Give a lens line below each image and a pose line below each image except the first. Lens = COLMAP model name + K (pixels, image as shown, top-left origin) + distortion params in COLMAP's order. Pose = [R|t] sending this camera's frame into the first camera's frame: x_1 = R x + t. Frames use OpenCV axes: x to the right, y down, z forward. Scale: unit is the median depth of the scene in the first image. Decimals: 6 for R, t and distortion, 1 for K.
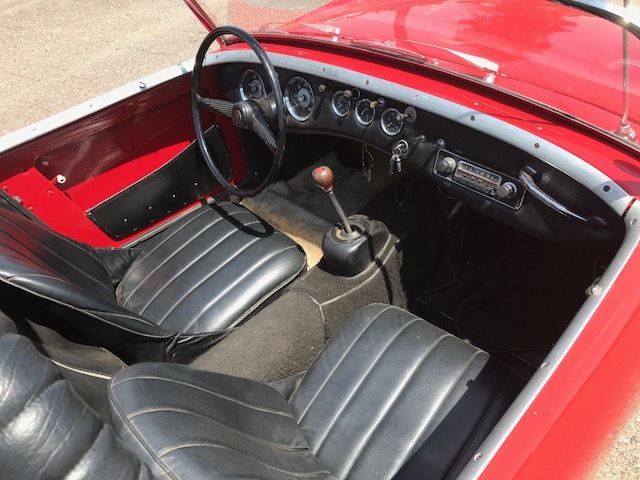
lens RADIAL K [[523.4, 0, 320.0], [0, 523.4, 240.0], [0, 0, 1]] dist [0.015950, -0.008544]
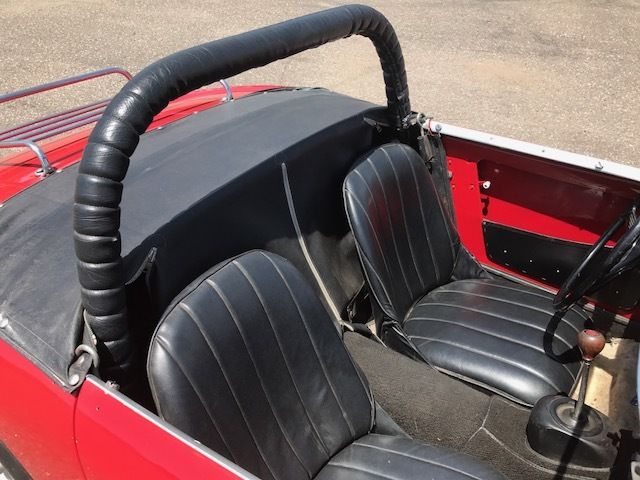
lens RADIAL K [[523.4, 0, 320.0], [0, 523.4, 240.0], [0, 0, 1]] dist [0.015950, -0.008544]
pose [[0.216751, 0.634069, -0.742277, 0.371551], [-0.676570, 0.645702, 0.354008, -0.197938], [0.703755, 0.425471, 0.568949, 0.122372]]
